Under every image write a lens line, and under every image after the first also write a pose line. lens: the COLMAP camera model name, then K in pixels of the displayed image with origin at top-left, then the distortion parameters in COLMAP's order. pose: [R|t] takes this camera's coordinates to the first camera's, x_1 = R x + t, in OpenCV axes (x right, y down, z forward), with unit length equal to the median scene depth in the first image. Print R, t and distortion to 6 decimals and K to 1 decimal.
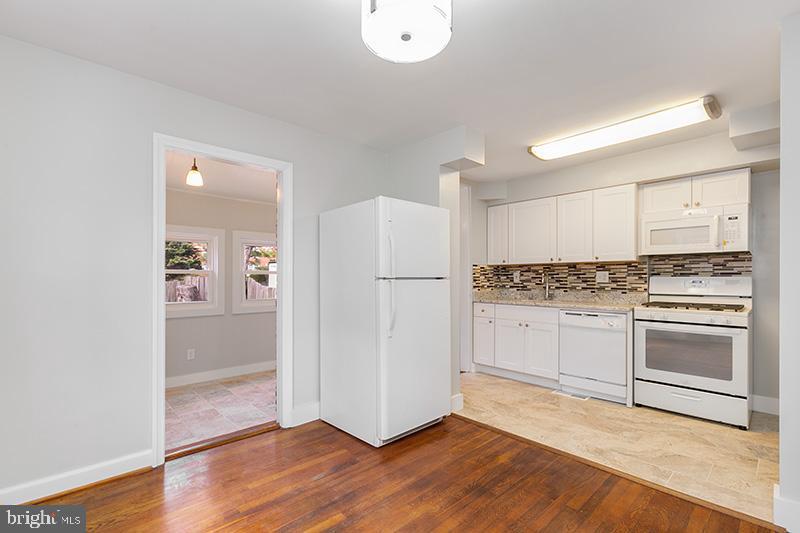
lens RADIAL K [[364.1, 0, 397.5], [0, 364.1, 278.1], [0, 0, 1]] dist [0.000240, -0.000135]
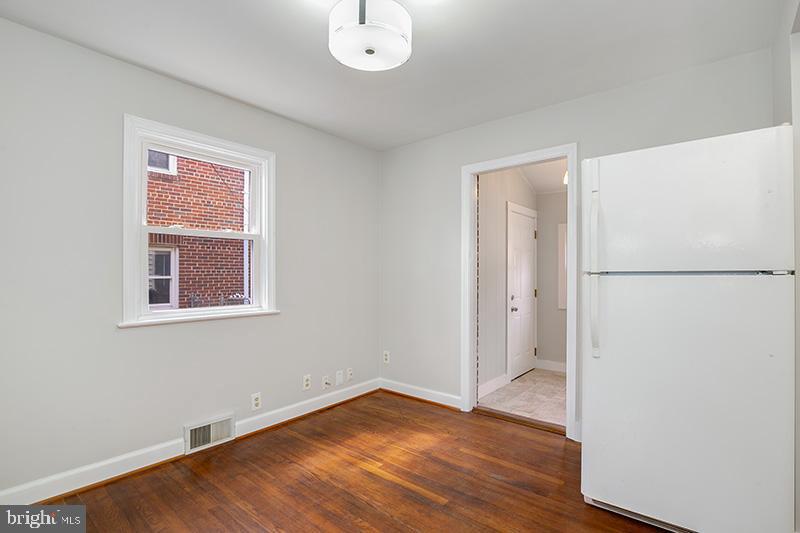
lens RADIAL K [[379.9, 0, 398.8], [0, 379.9, 273.7], [0, 0, 1]] dist [-0.031788, 0.000186]
pose [[0.125333, 0.001966, -0.992113, 0.481671], [0.002429, 0.999994, 0.002289, -0.000626], [0.992112, -0.002697, 0.125327, 0.396369]]
